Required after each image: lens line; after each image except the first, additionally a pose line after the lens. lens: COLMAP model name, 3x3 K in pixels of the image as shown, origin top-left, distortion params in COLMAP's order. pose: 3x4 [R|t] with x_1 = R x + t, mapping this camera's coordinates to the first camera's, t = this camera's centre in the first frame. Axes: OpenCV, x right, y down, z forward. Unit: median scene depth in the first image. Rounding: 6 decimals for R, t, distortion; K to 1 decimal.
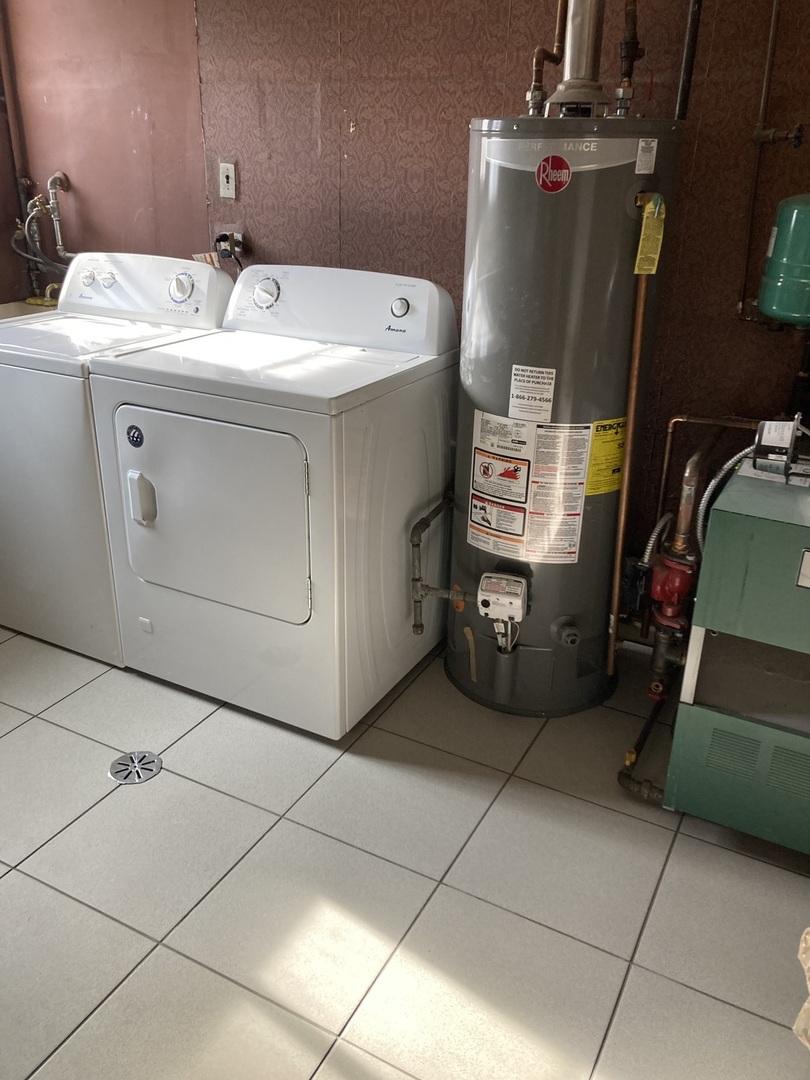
lens RADIAL K [[883.7, 0, 397.0], [0, 883.7, 530.0], [0, 0, 1]] dist [0.041472, -0.021997]
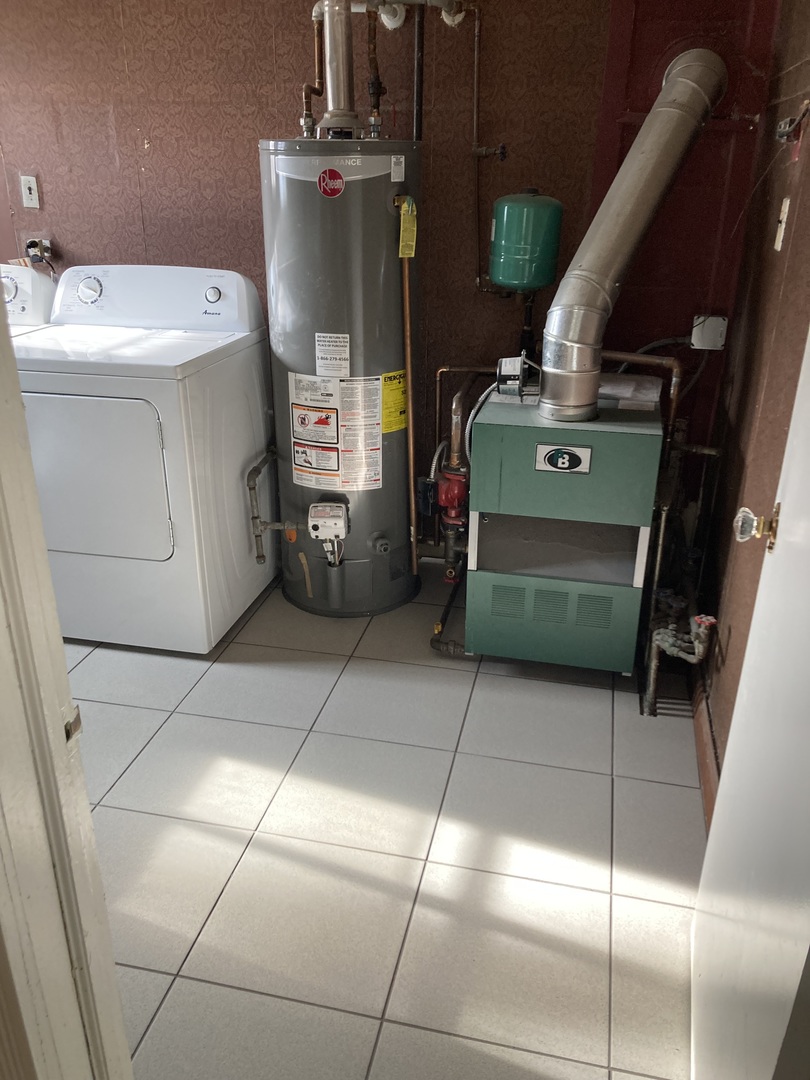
lens RADIAL K [[883.7, 0, 403.1], [0, 883.7, 547.0], [0, 0, 1]] dist [0.041472, -0.021997]
pose [[0.963373, -0.117774, 0.240917, -0.085485], [0.115603, 0.993025, 0.023174, 0.097337], [-0.241966, 0.005526, 0.970269, -0.249321]]
